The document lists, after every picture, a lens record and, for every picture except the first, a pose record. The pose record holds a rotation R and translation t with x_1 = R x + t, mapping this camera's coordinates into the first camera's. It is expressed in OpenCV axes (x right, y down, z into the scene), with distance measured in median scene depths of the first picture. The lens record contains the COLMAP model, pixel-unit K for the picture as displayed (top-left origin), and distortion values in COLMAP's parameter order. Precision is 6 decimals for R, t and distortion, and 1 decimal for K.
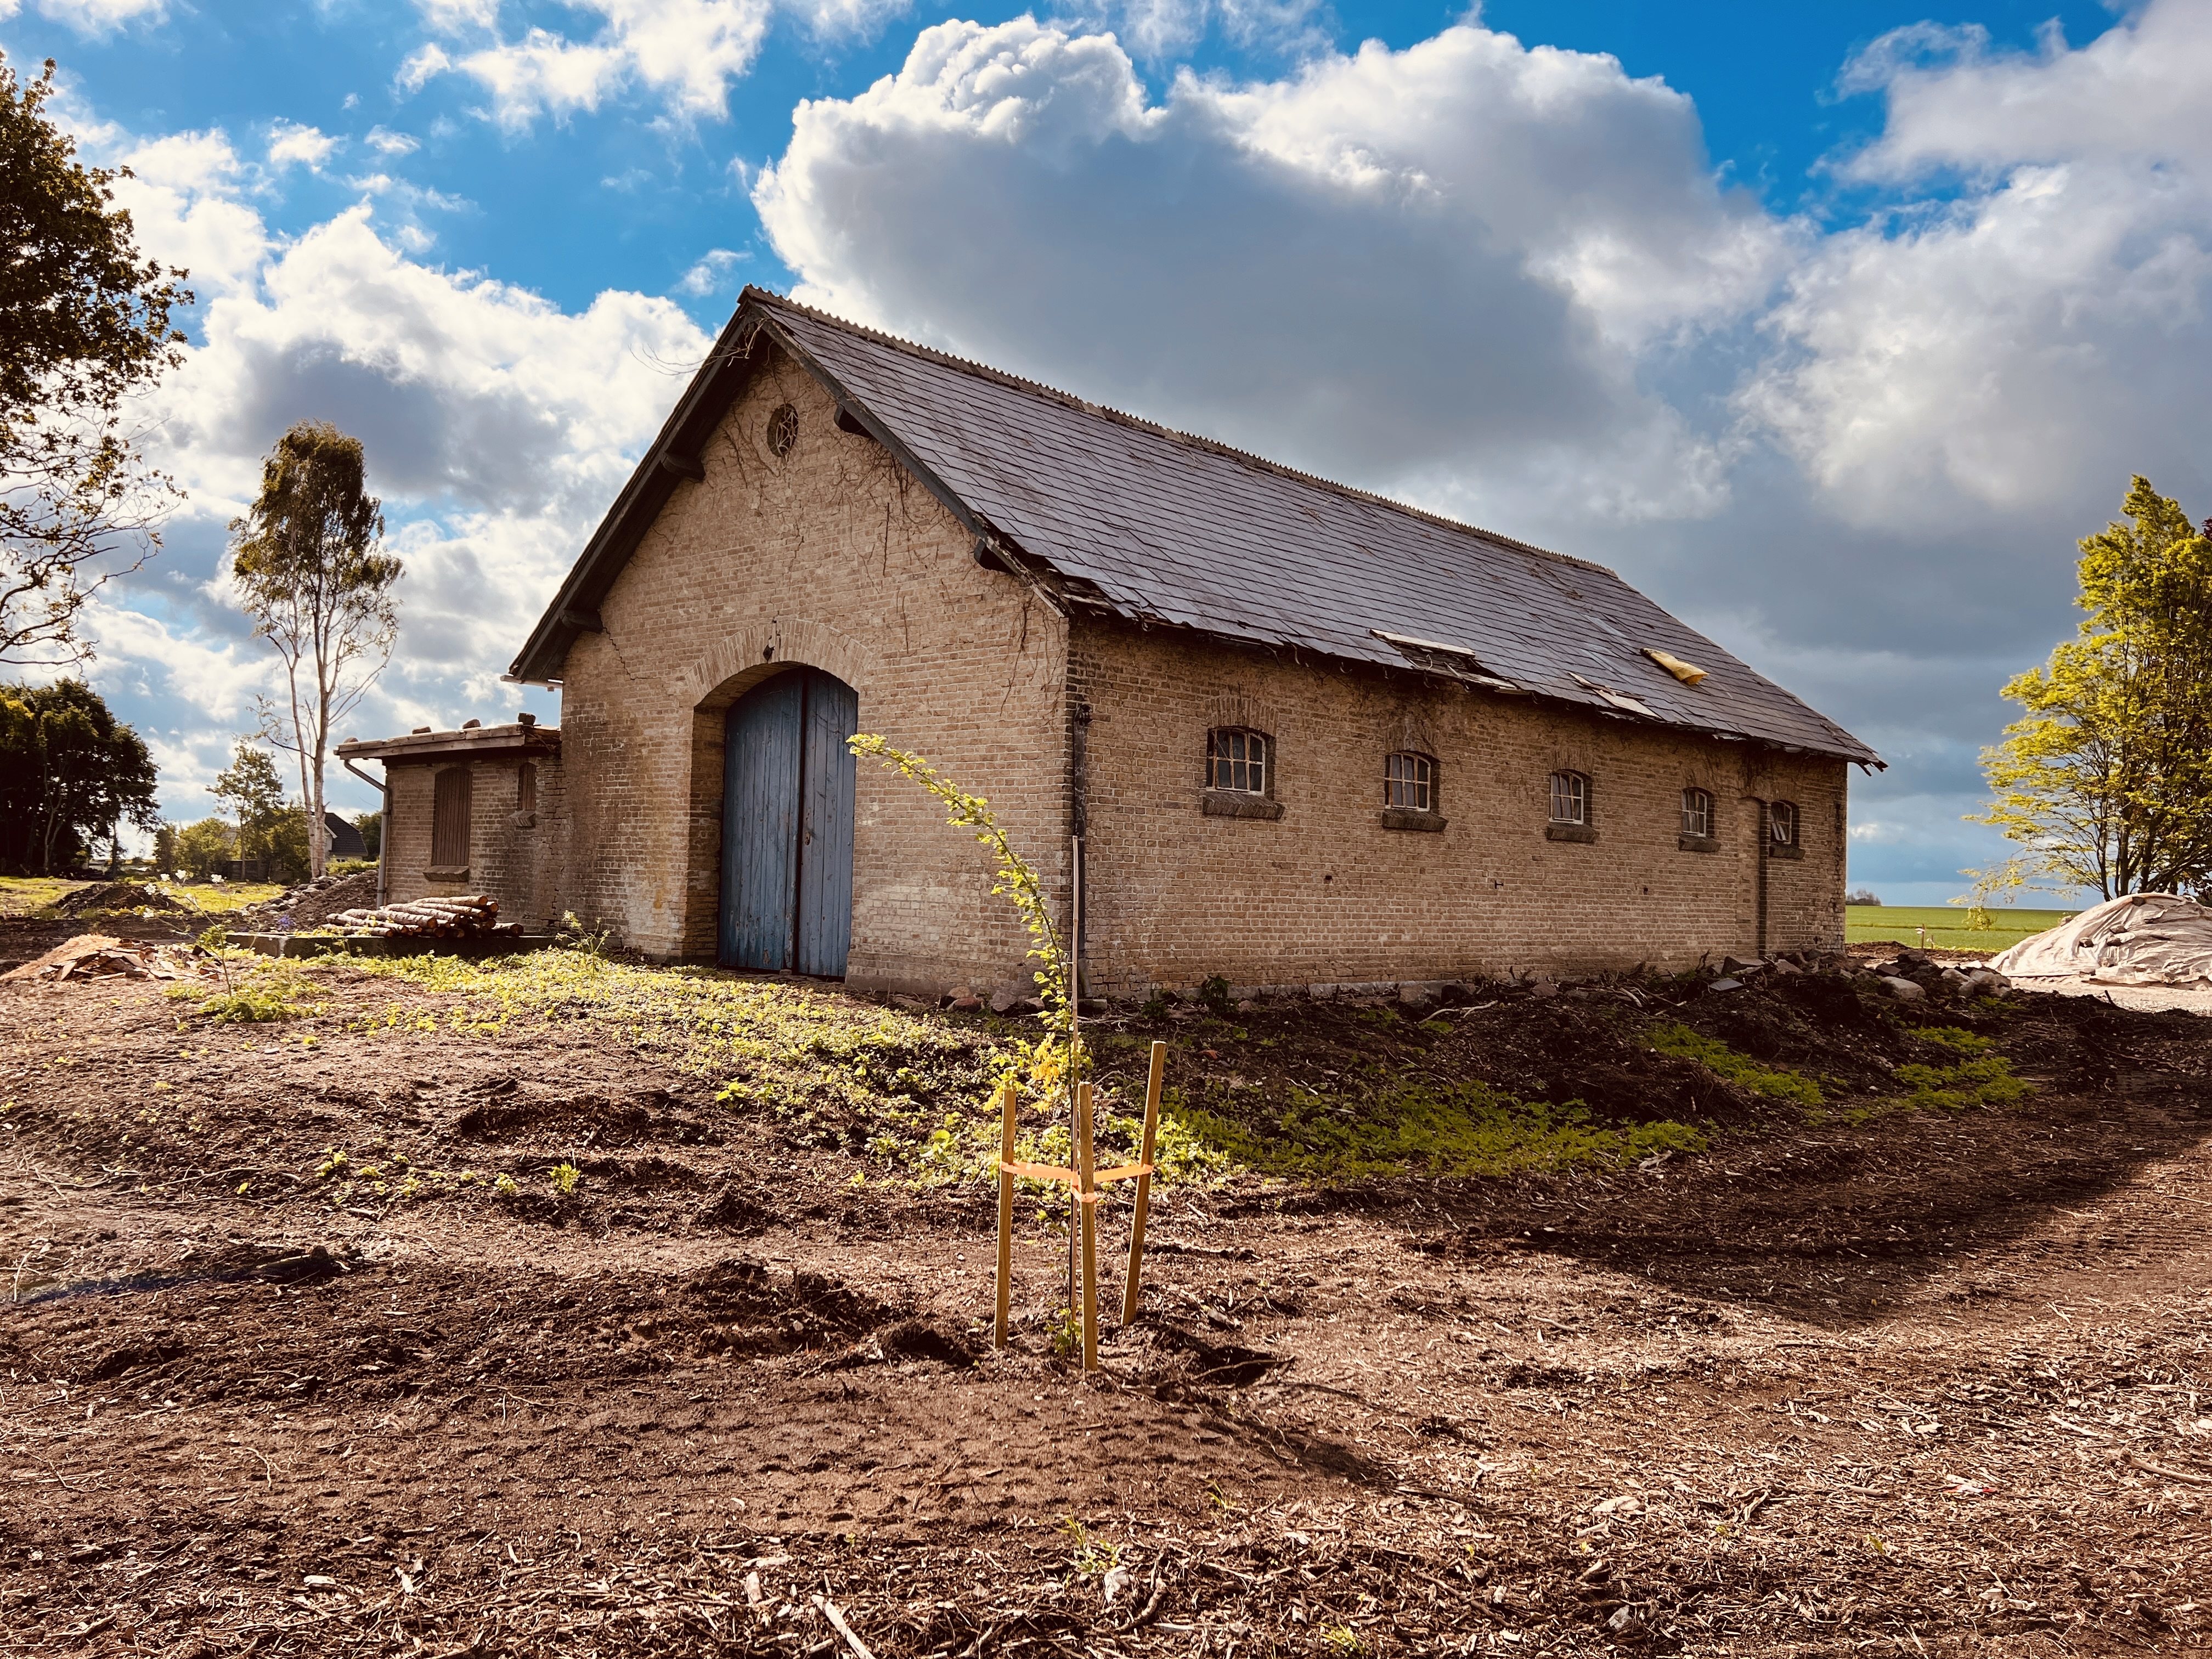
lens RADIAL K [[1630.5, 0, 1113.9], [0, 1630.5, 812.6], [0, 0, 1]] dist [0.052532, -0.054334]
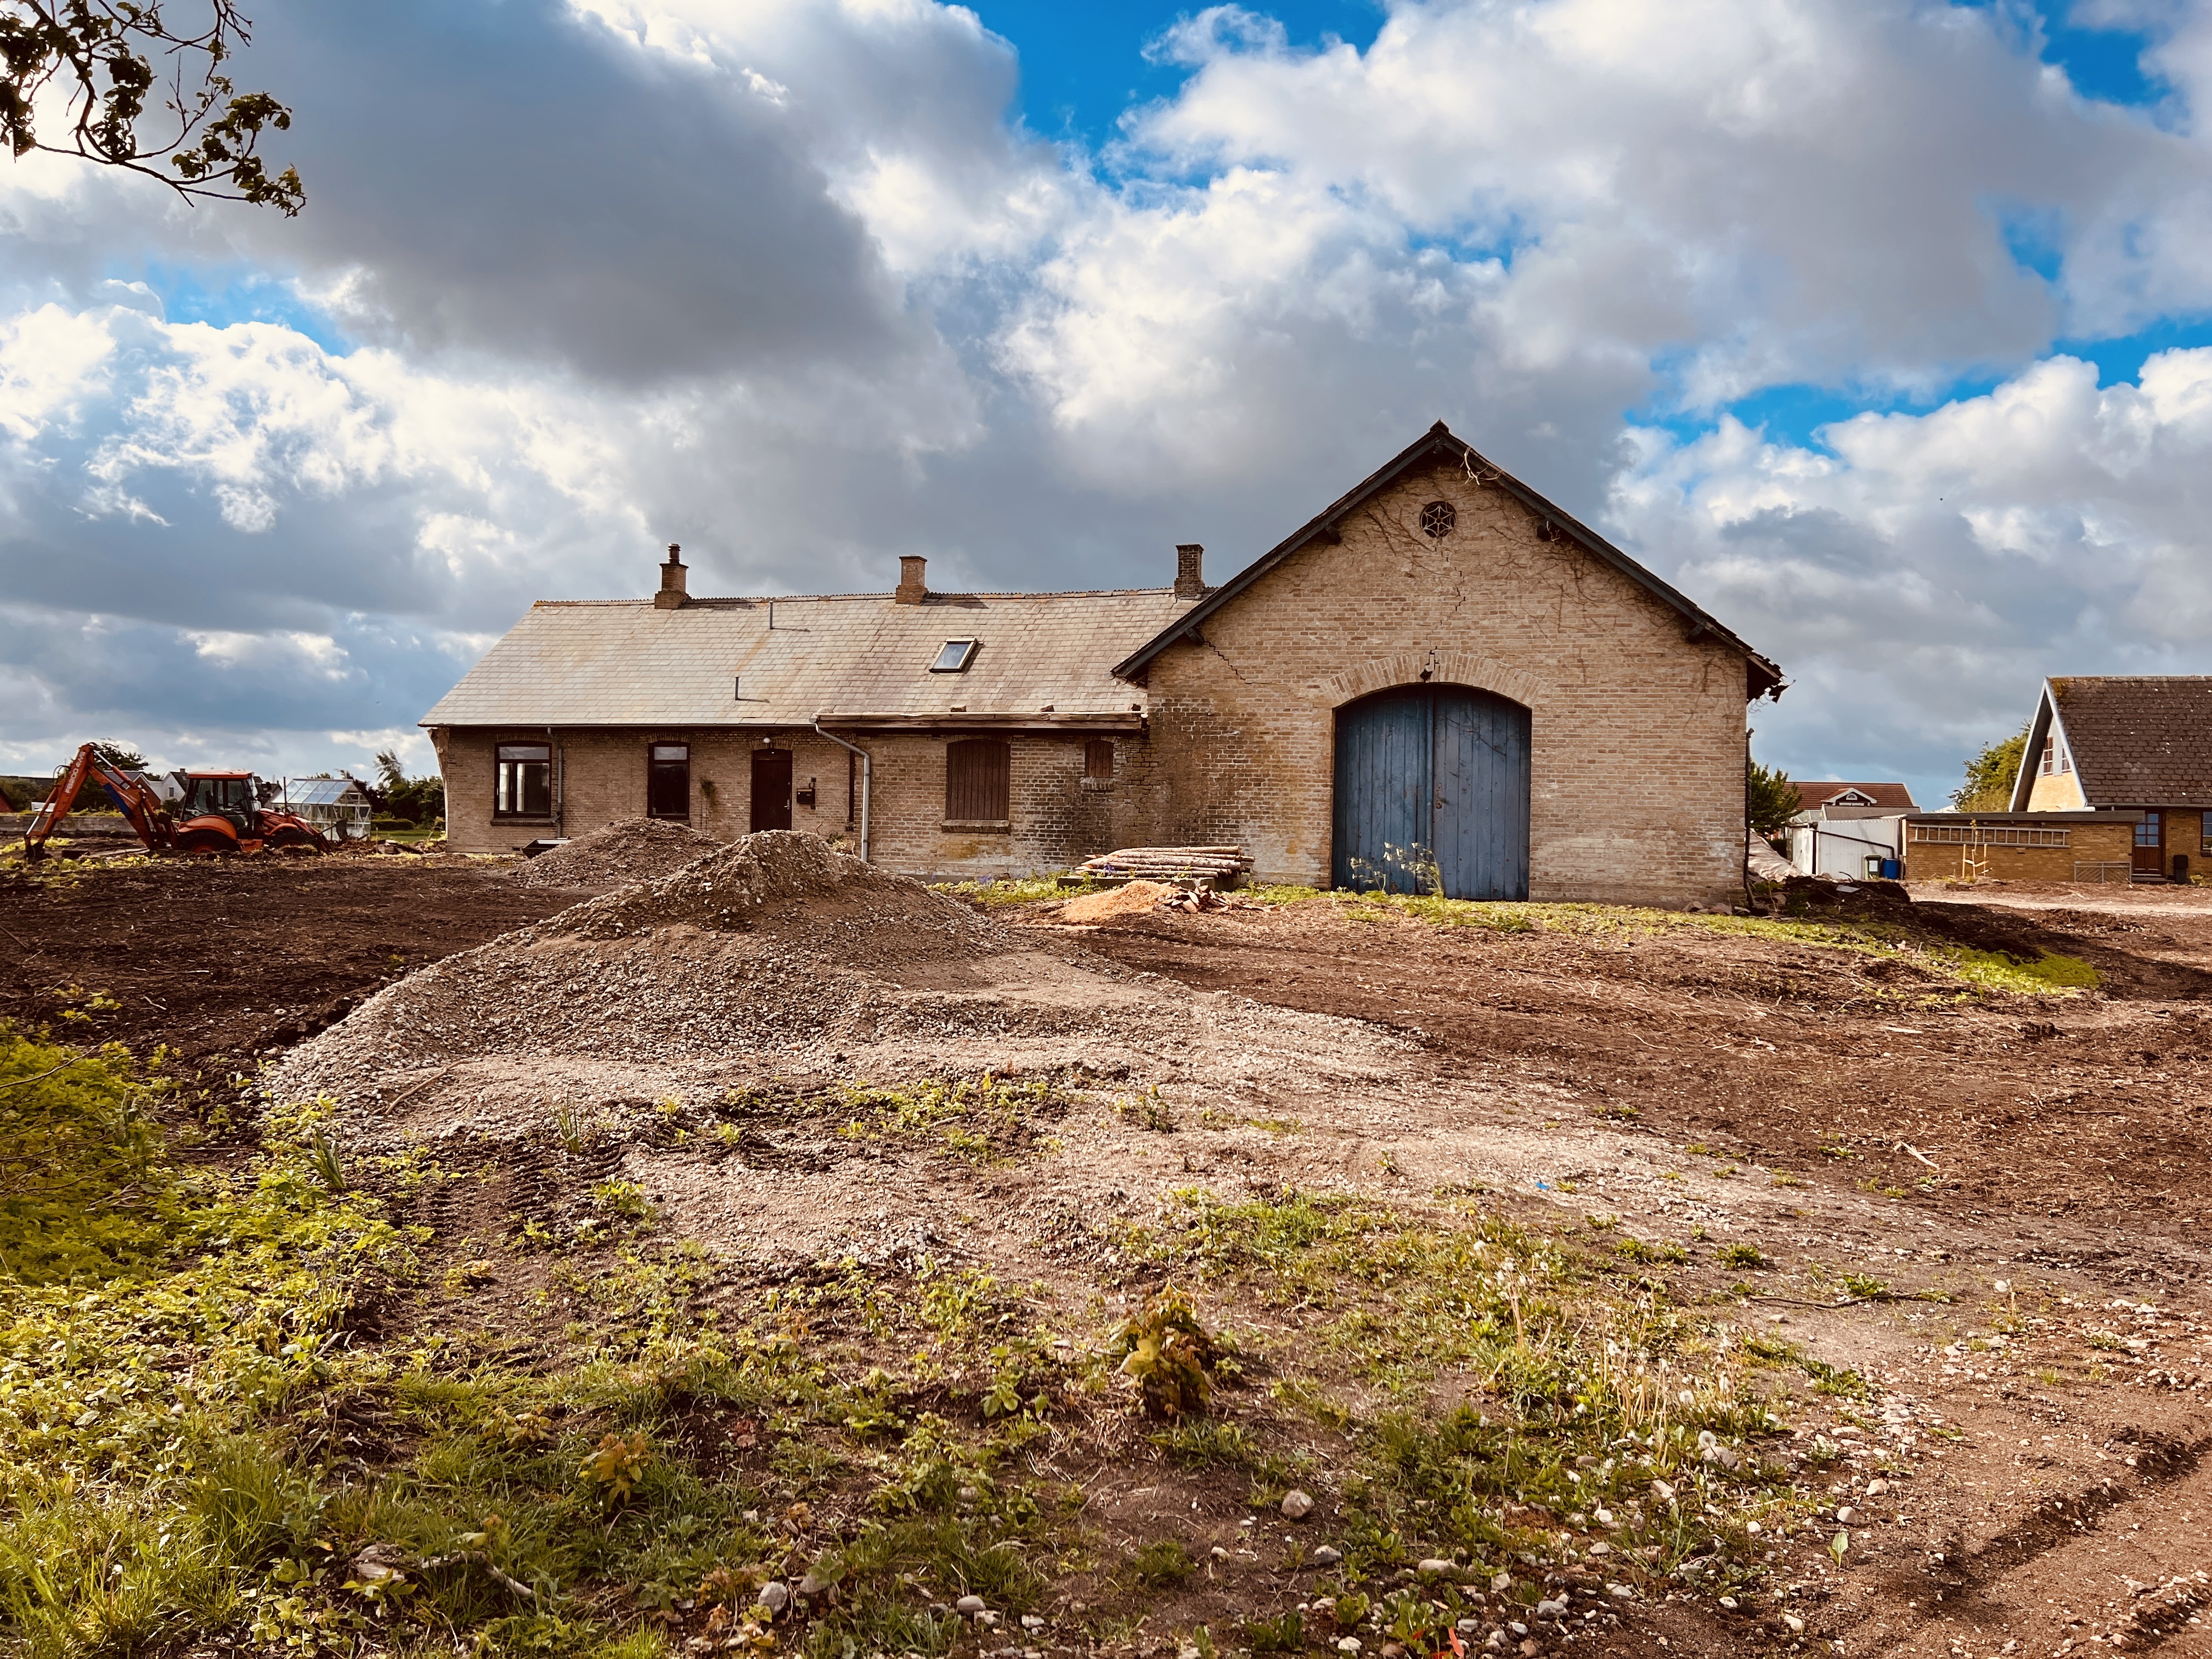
lens RADIAL K [[1630.5, 0, 1097.9], [0, 1630.5, 812.9], [0, 0, 1]] dist [0.052532, -0.054334]
pose [[0.898917, -0.014556, 0.437878, -0.927555], [-0.011104, 0.998370, 0.055984, -0.045726], [-0.437979, -0.055188, 0.897290, -0.138473]]
